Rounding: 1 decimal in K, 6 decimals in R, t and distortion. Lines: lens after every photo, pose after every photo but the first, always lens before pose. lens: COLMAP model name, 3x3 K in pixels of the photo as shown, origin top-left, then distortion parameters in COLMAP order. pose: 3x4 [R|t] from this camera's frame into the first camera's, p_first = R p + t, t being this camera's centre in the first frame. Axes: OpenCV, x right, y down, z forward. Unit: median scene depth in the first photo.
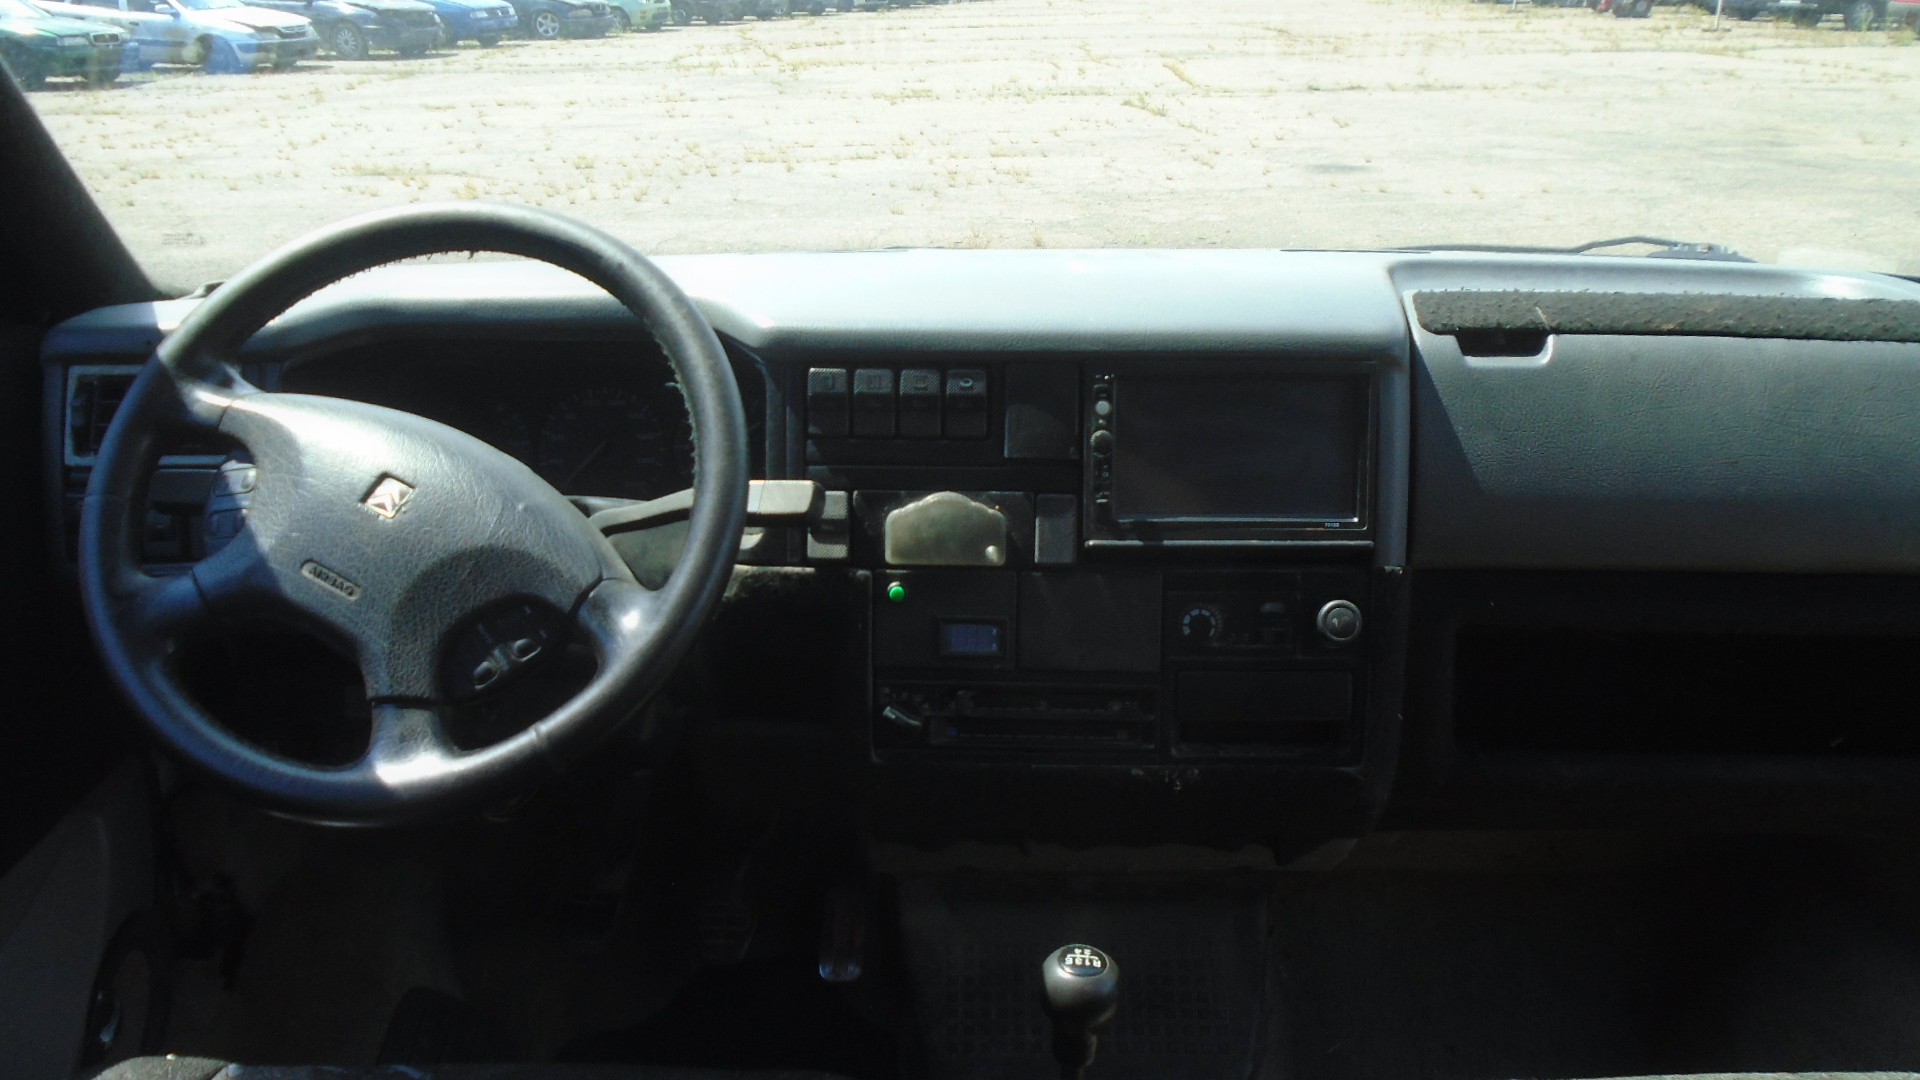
lens RADIAL K [[1501.9, 0, 960.1], [0, 1501.9, 533.1], [0, 0, 1]] dist [-0.025478, 0.019004]
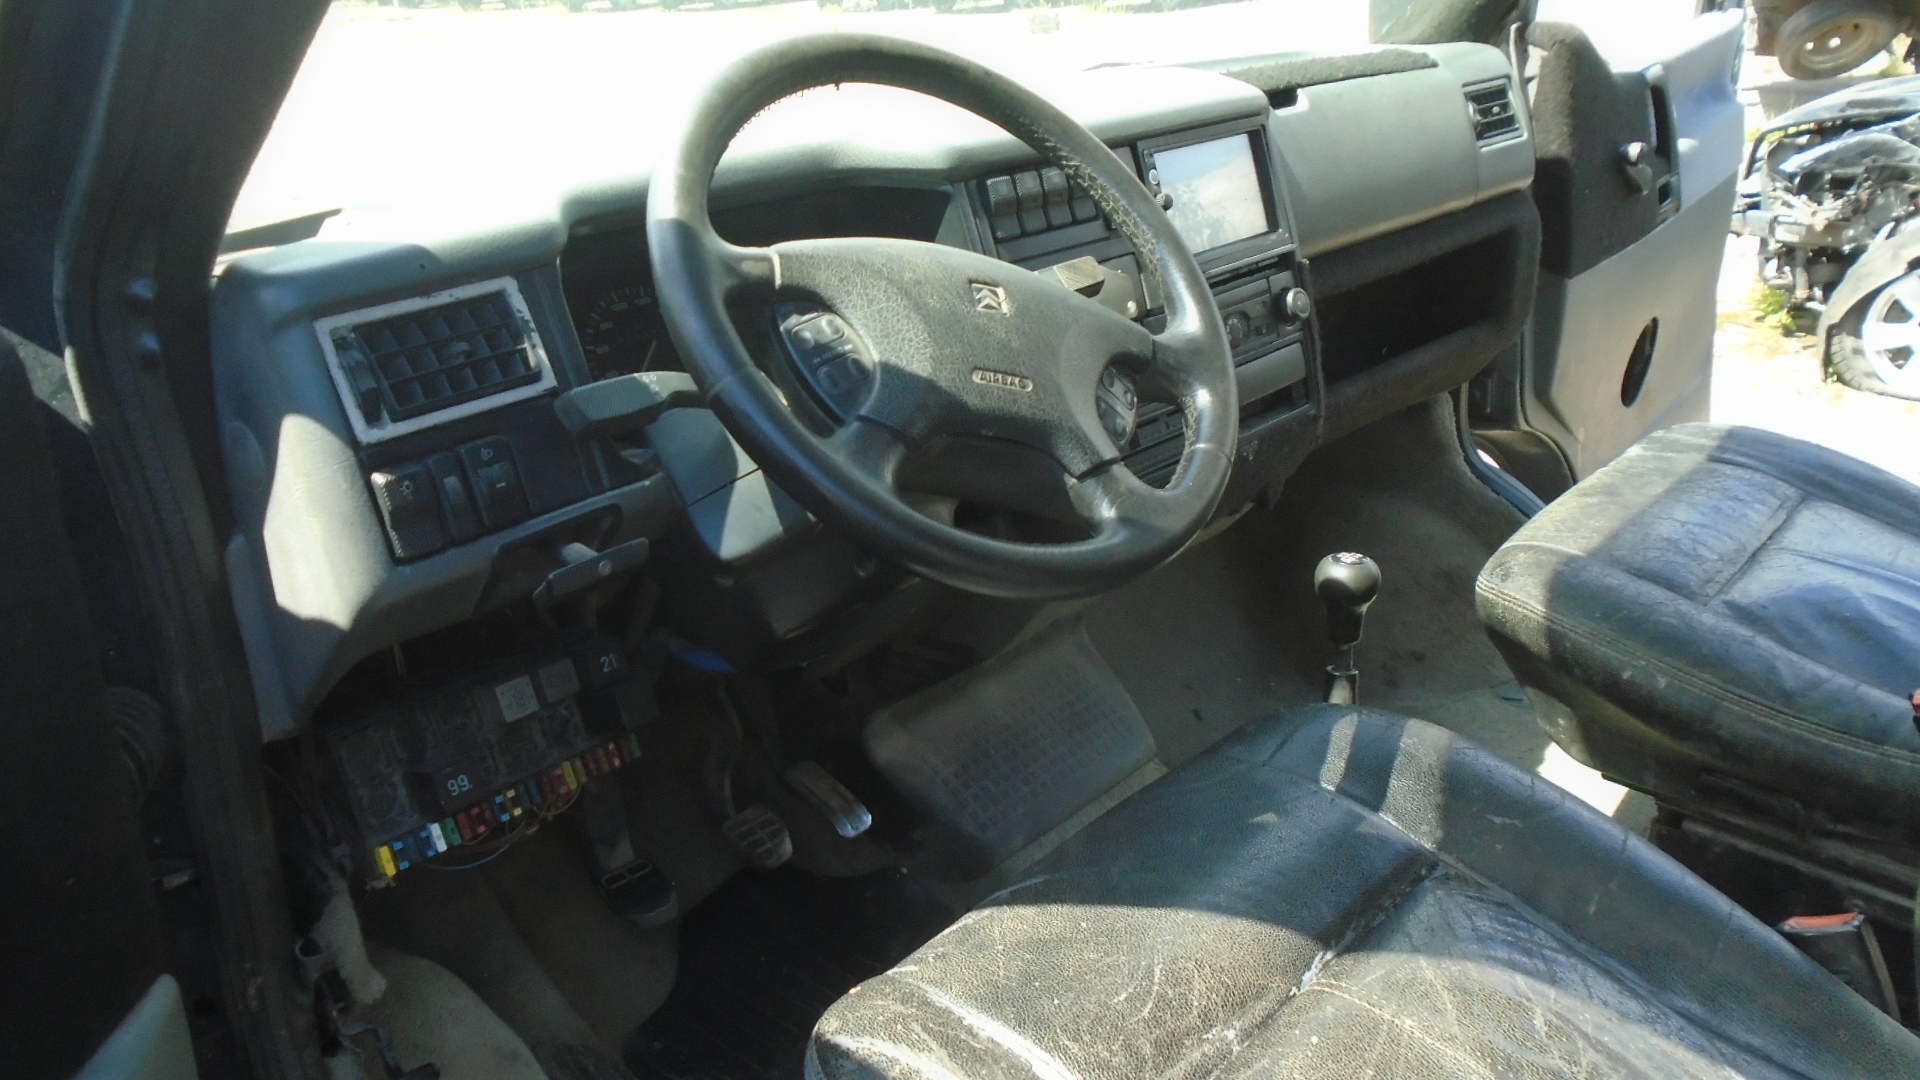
lens RADIAL K [[1501.9, 0, 960.2], [0, 1501.9, 531.1], [0, 0, 1]] dist [-0.025478, 0.019004]
pose [[0.660613, -0.300097, 0.688137, -1.042796], [0.304464, 0.944959, 0.119811, -0.002278], [-0.686216, 0.130364, 0.715621, 0.272263]]
